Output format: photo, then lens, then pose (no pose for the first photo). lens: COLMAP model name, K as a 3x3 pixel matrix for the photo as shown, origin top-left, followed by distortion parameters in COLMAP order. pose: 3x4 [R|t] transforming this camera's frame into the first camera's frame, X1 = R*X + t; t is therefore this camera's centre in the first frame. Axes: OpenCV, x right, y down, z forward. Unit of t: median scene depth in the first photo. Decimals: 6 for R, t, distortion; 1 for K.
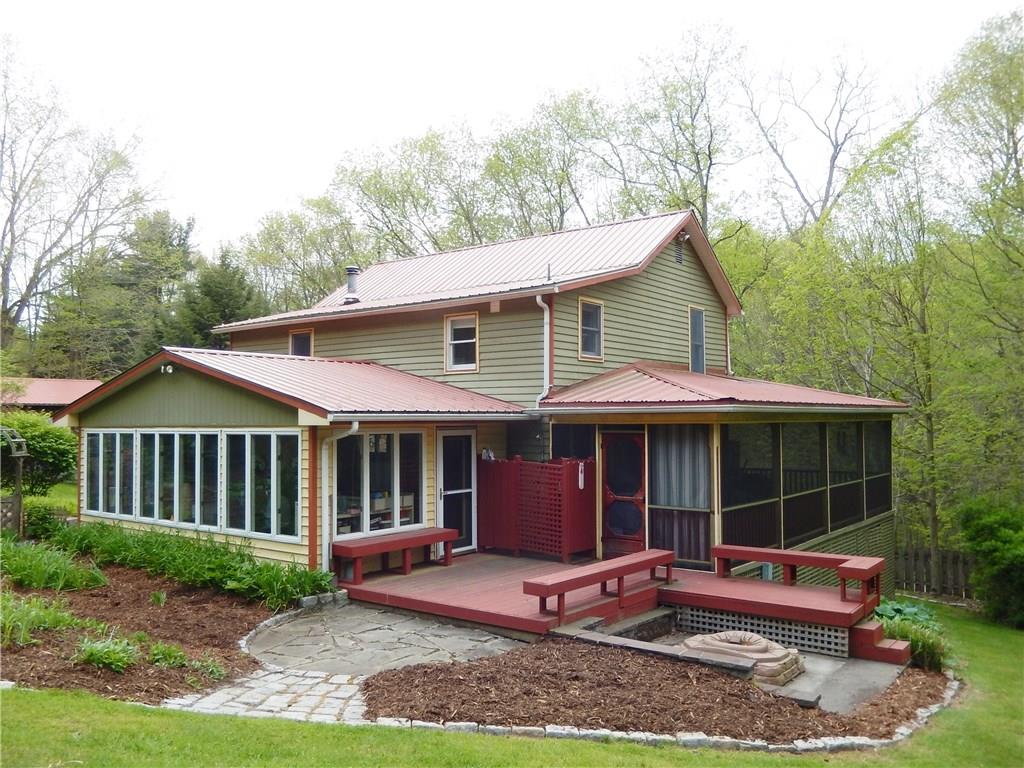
lens RADIAL K [[837.4, 0, 508.9], [0, 837.4, 384.9], [0, 0, 1]] dist [-0.044277, 0.000845]
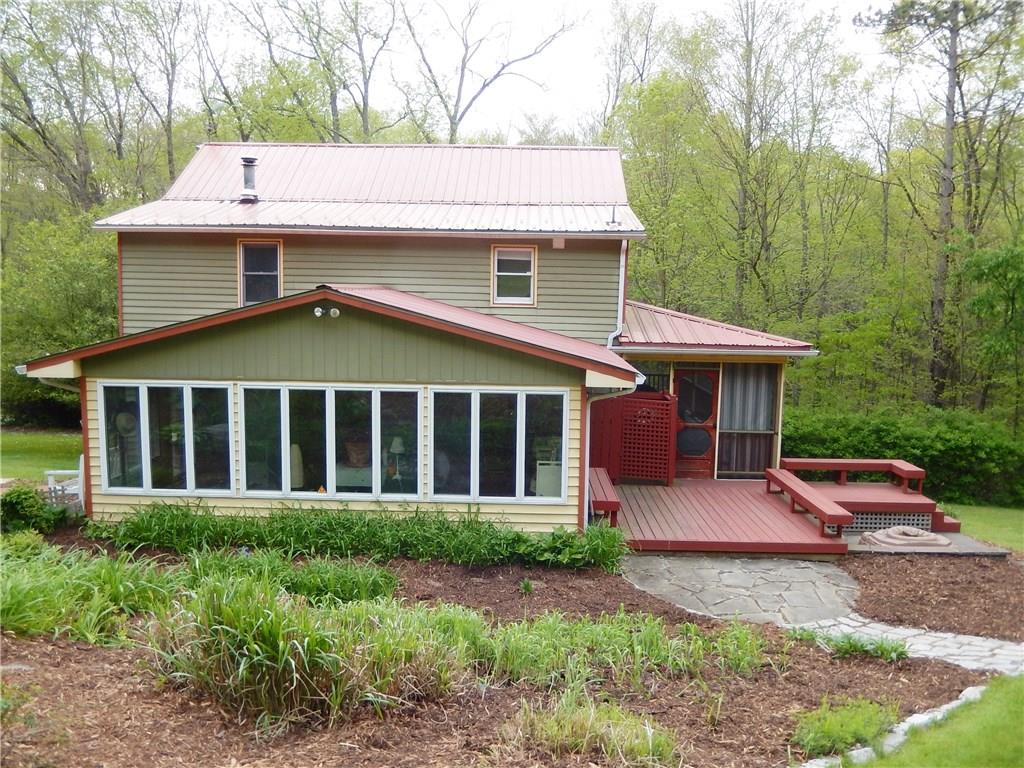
lens RADIAL K [[837.4, 0, 508.0], [0, 837.4, 382.7], [0, 0, 1]] dist [-0.044277, 0.000845]
pose [[0.799559, -0.047785, 0.598683, -0.781126], [-0.048159, 0.988519, 0.143219, -0.078686], [-0.598653, -0.143344, 0.788078, 0.248459]]
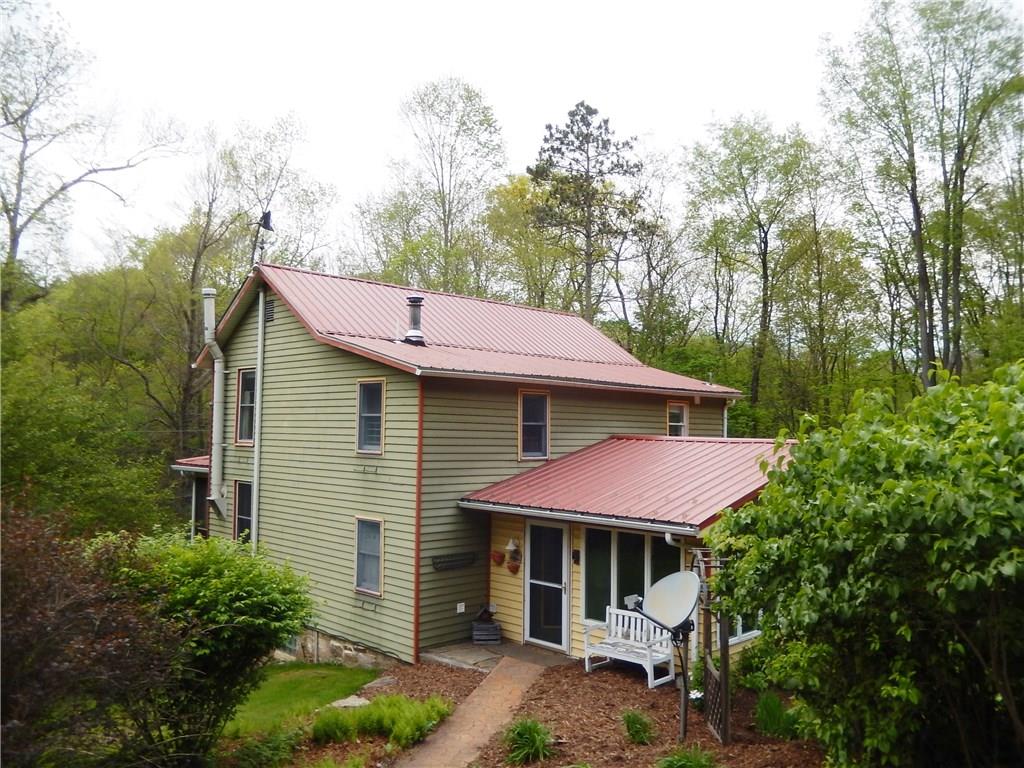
lens RADIAL K [[837.4, 0, 509.5], [0, 837.4, 382.8], [0, 0, 1]] dist [-0.044277, 0.000845]
pose [[0.110240, 0.060790, 0.992044, -1.521158], [-0.062486, 0.996577, -0.054124, -0.037113], [-0.991939, -0.056022, 0.113662, 1.314590]]
